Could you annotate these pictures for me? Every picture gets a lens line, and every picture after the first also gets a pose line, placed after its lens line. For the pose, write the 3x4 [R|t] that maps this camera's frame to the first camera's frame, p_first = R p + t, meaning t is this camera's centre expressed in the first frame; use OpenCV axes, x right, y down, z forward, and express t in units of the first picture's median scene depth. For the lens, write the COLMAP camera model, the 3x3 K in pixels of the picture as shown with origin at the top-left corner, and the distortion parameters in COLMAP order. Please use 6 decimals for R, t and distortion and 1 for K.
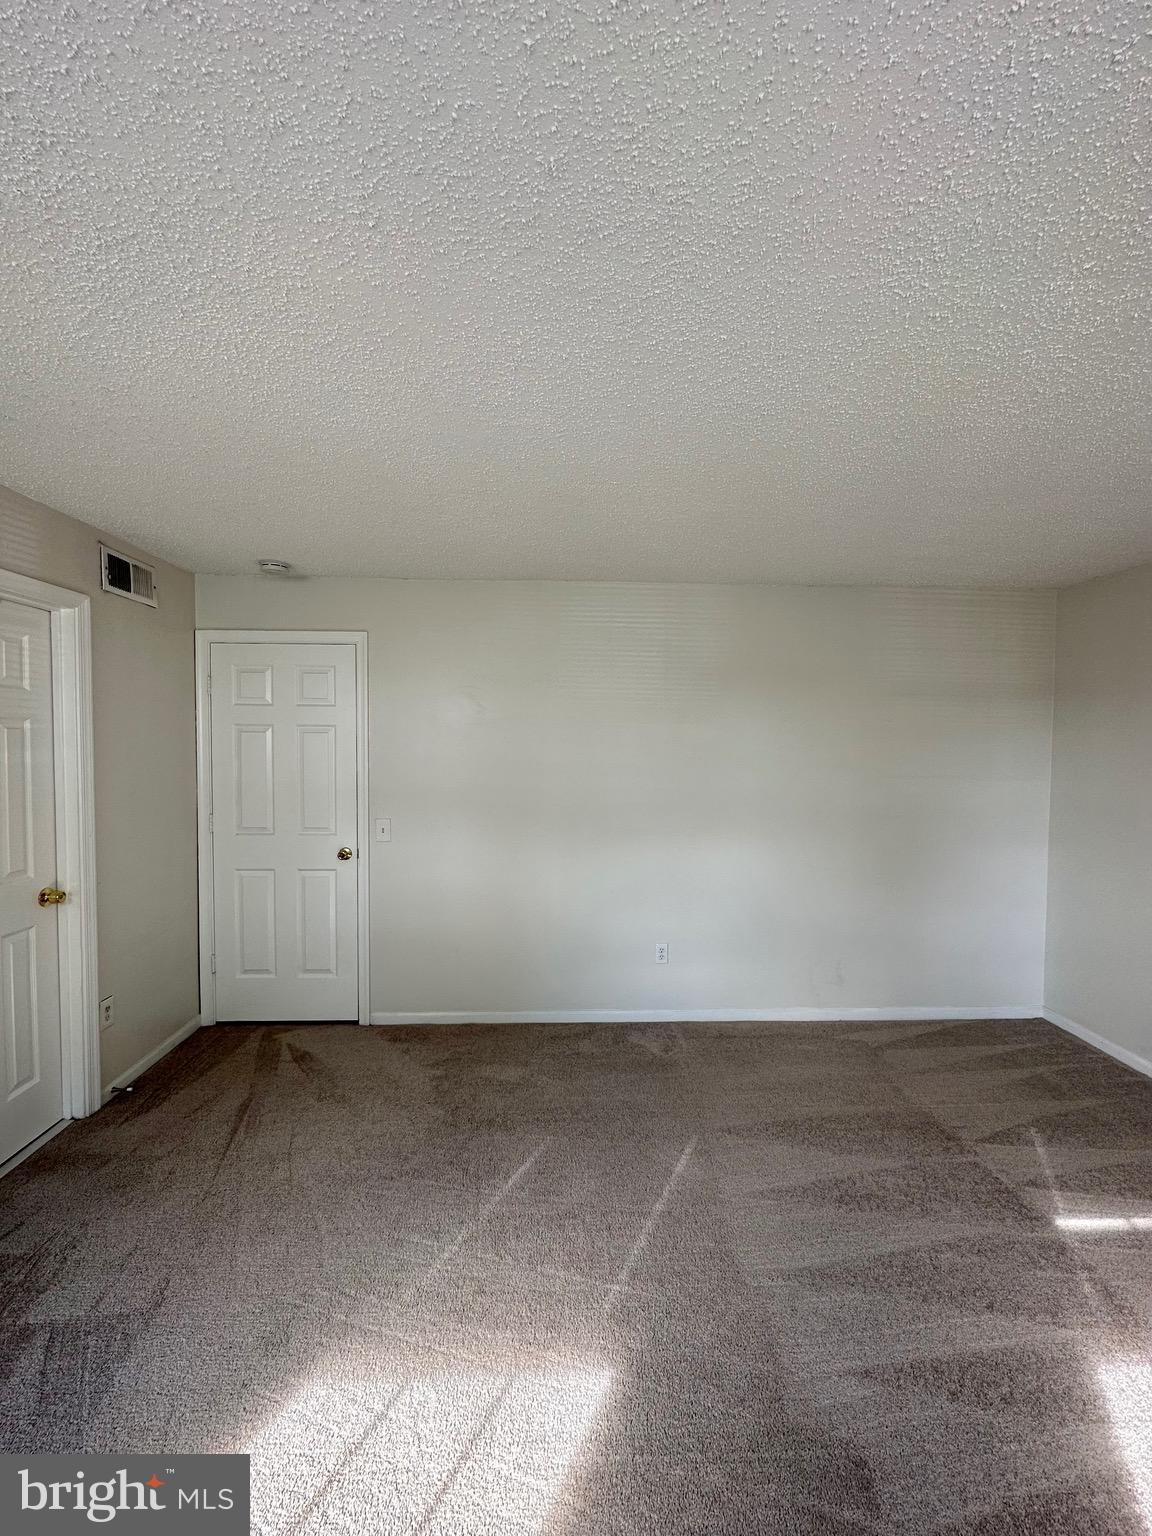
lens RADIAL K [[609.6, 0, 575.3], [0, 609.6, 770.3], [0, 0, 1]] dist [-0.001069, 0.000028]
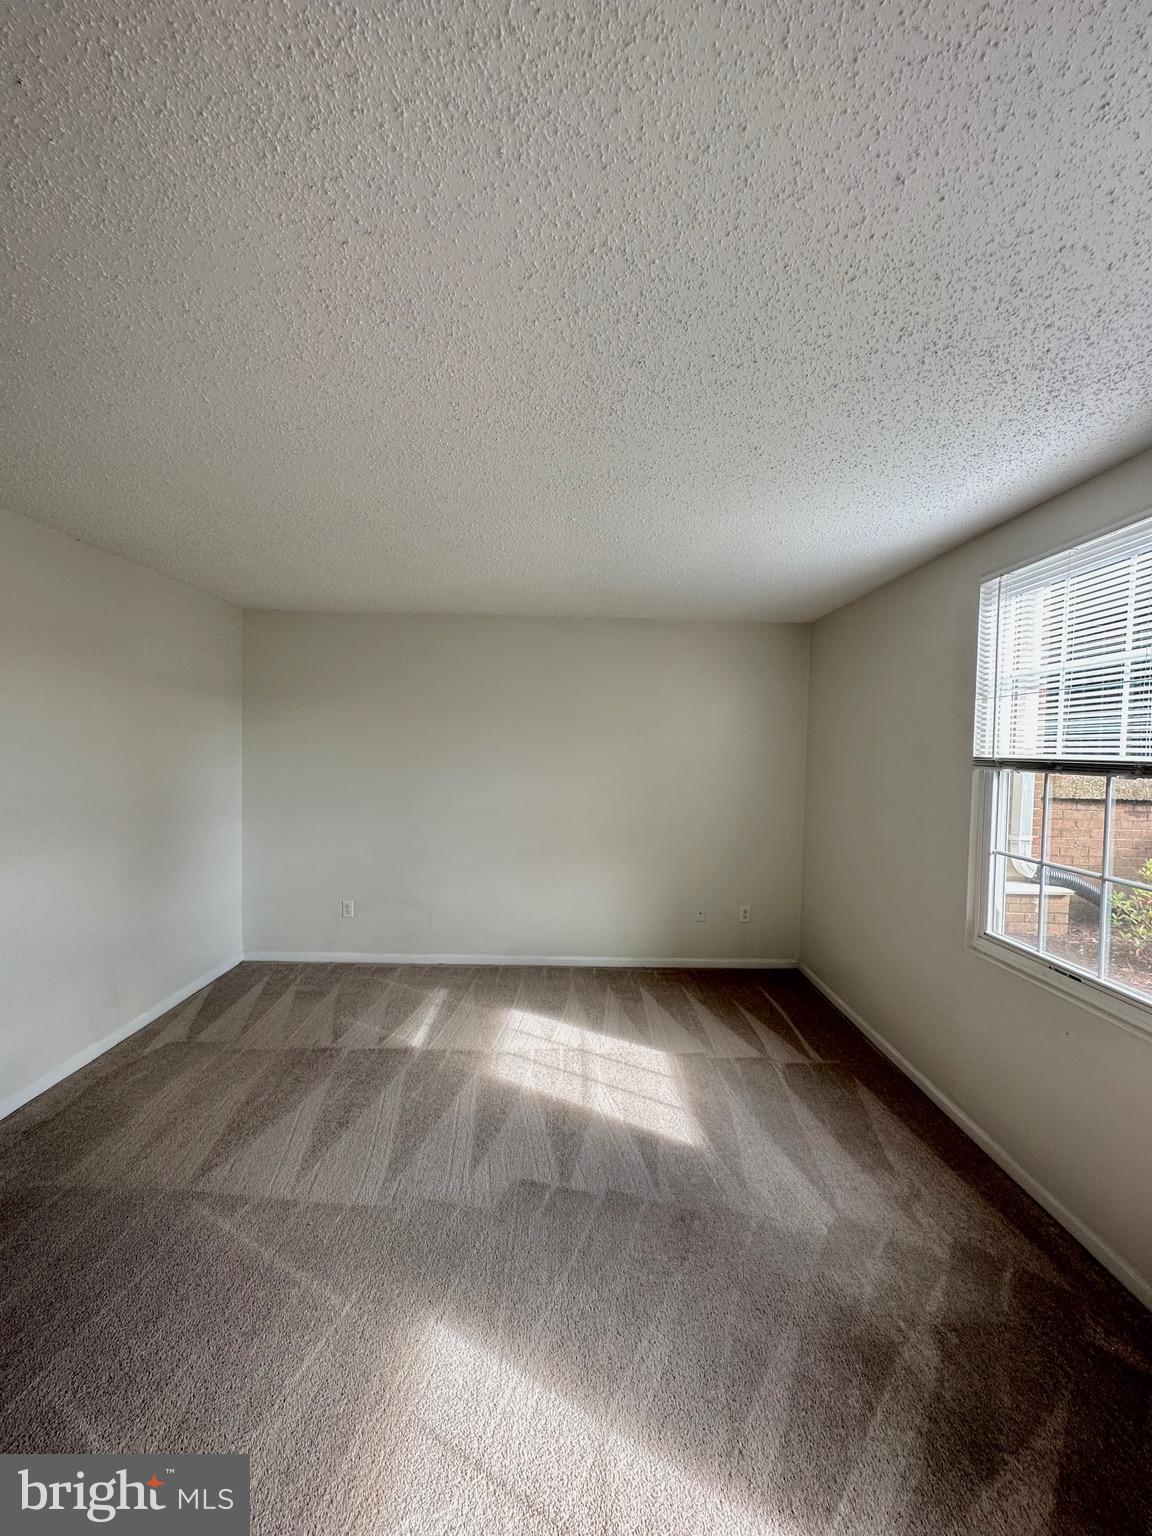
lens RADIAL K [[609.6, 0, 575.3], [0, 609.6, 770.3], [0, 0, 1]] dist [-0.001069, 0.000028]
pose [[0.023961, -0.042692, 0.998801, -0.568007], [0.017933, 0.998945, 0.042268, -0.019122], [-0.999552, 0.016899, 0.024701, 0.406378]]
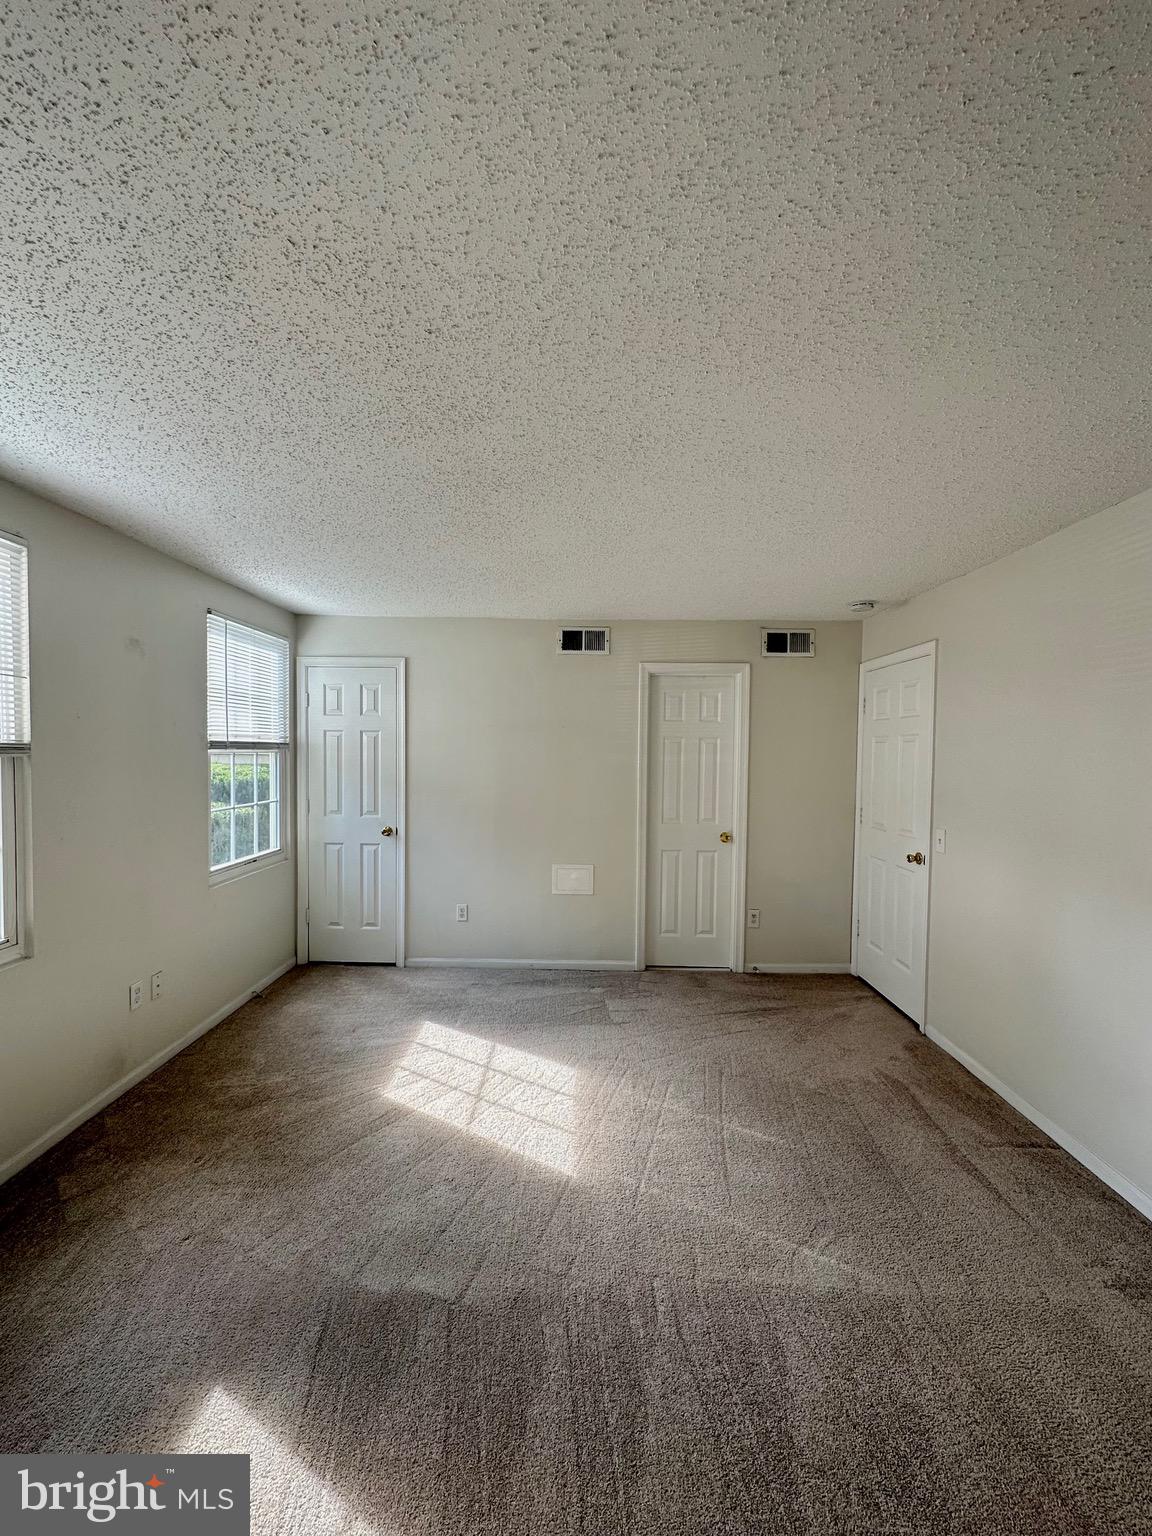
lens RADIAL K [[609.6, 0, 575.3], [0, 609.6, 770.3], [0, 0, 1]] dist [-0.001069, 0.000028]
pose [[-0.050440, 0.024072, -0.998437, 0.864241], [-0.050117, 0.998389, 0.026602, -0.012843], [0.997469, 0.051380, -0.049153, 0.592594]]
